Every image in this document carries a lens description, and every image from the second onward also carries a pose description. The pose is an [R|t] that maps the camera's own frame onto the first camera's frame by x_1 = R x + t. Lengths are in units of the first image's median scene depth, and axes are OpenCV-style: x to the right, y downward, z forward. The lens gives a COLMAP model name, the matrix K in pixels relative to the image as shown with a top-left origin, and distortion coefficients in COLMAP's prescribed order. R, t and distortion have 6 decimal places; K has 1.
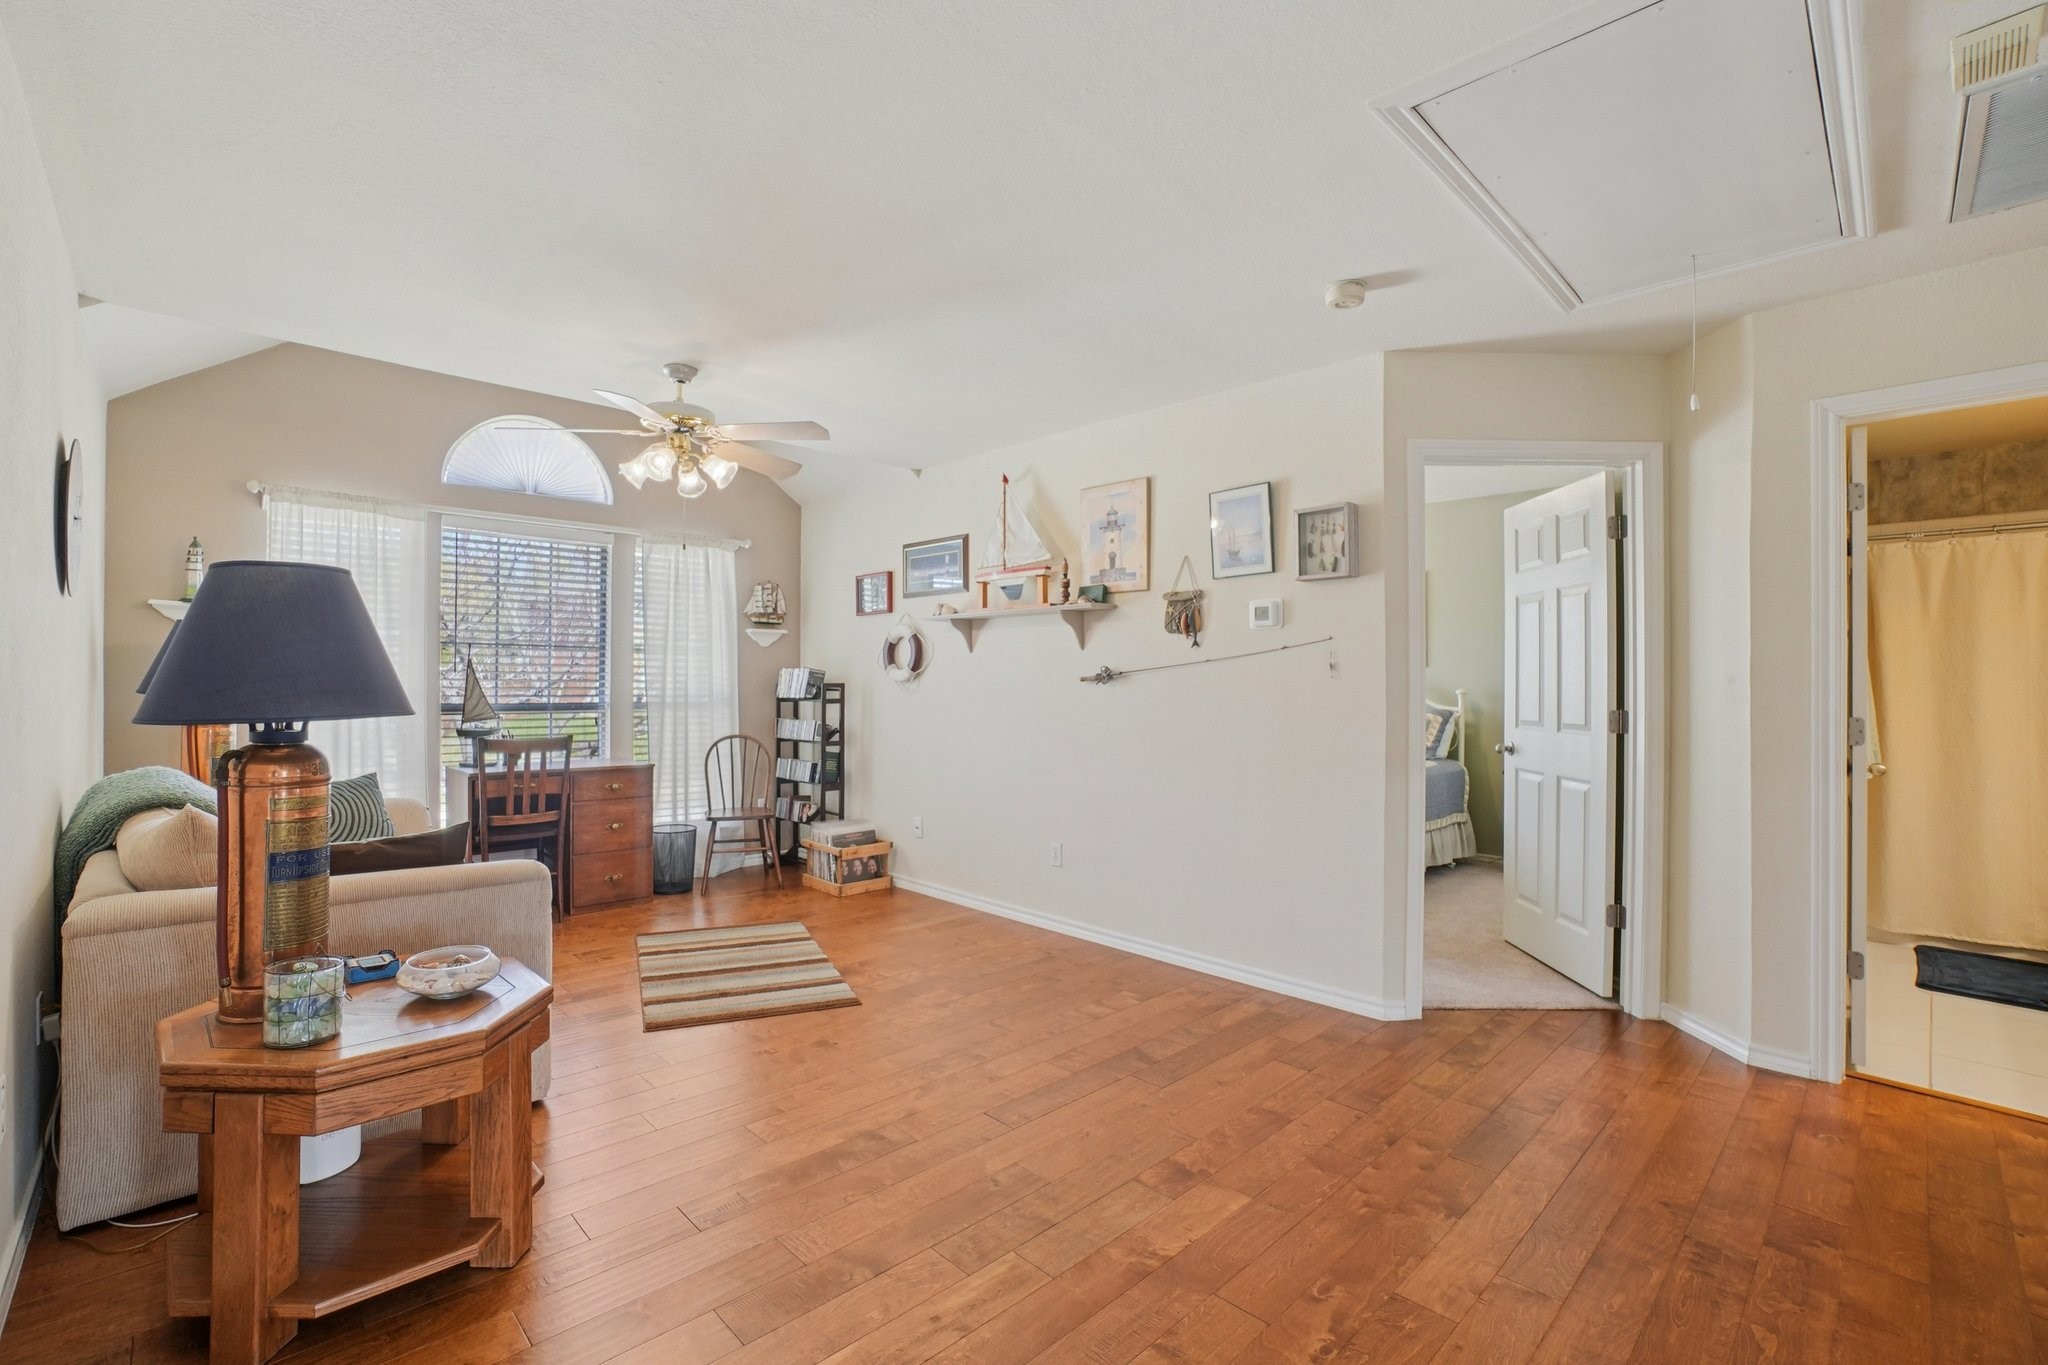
lens RADIAL K [[903.2, 0, 1024.0], [0, 903.2, 682.5], [0, 0, 1]] dist [-0.056685, 0.021457]
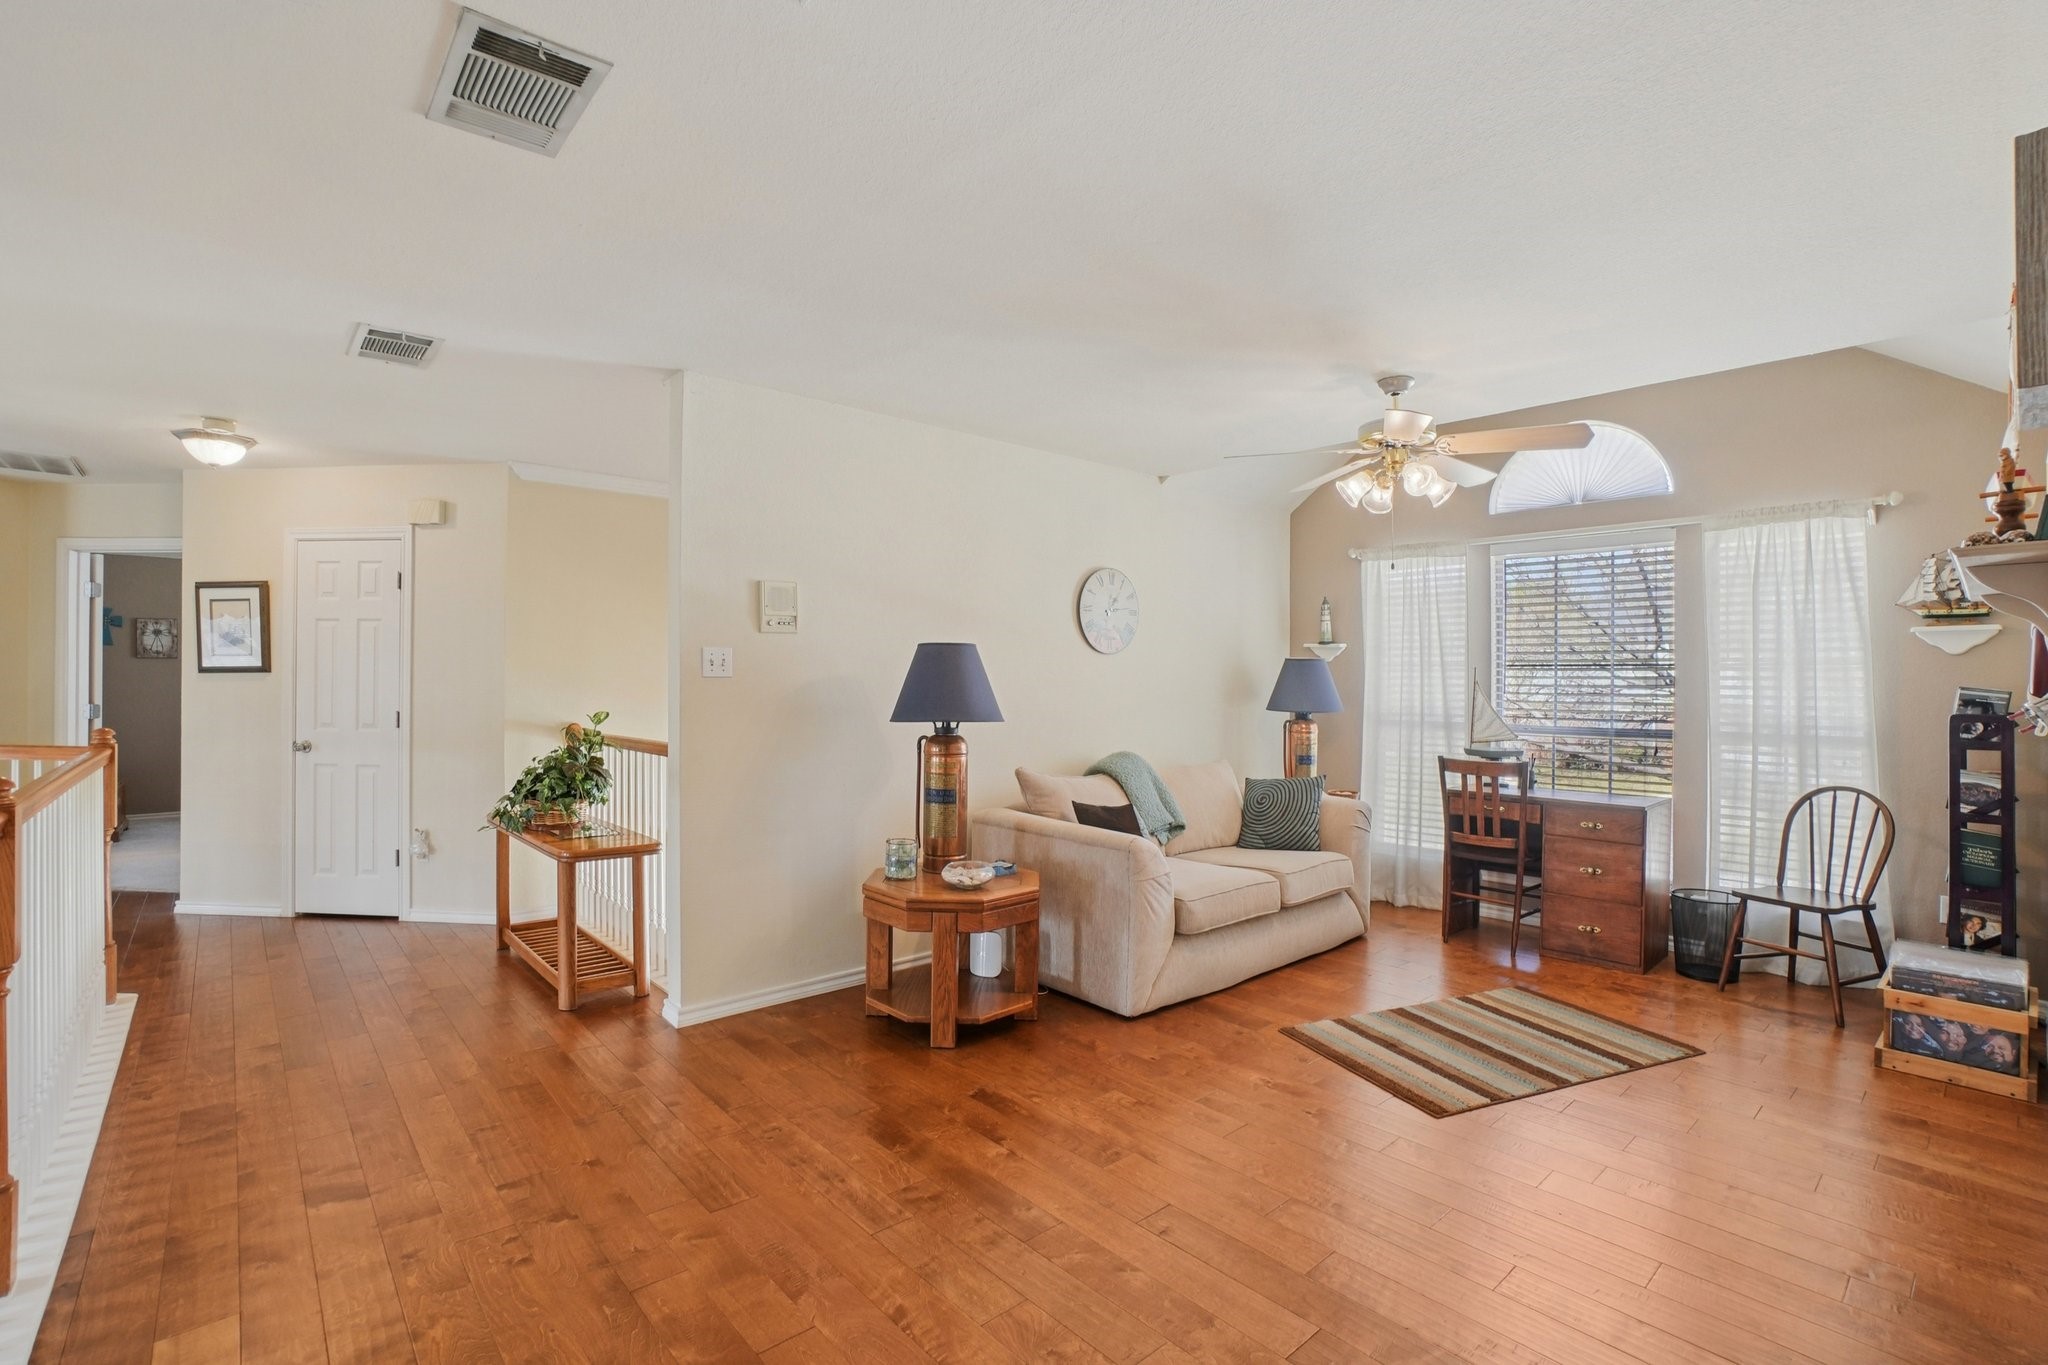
lens RADIAL K [[888.8, 0, 965.9], [0, 888.8, 681.0], [0, 0, 1]] dist [-0.054893, 0.018856]
pose [[-0.046141, -0.011253, -0.998872, 0.455006], [-0.009701, 0.999894, -0.010816, -0.010522], [0.998888, 0.009191, -0.046245, 0.463123]]
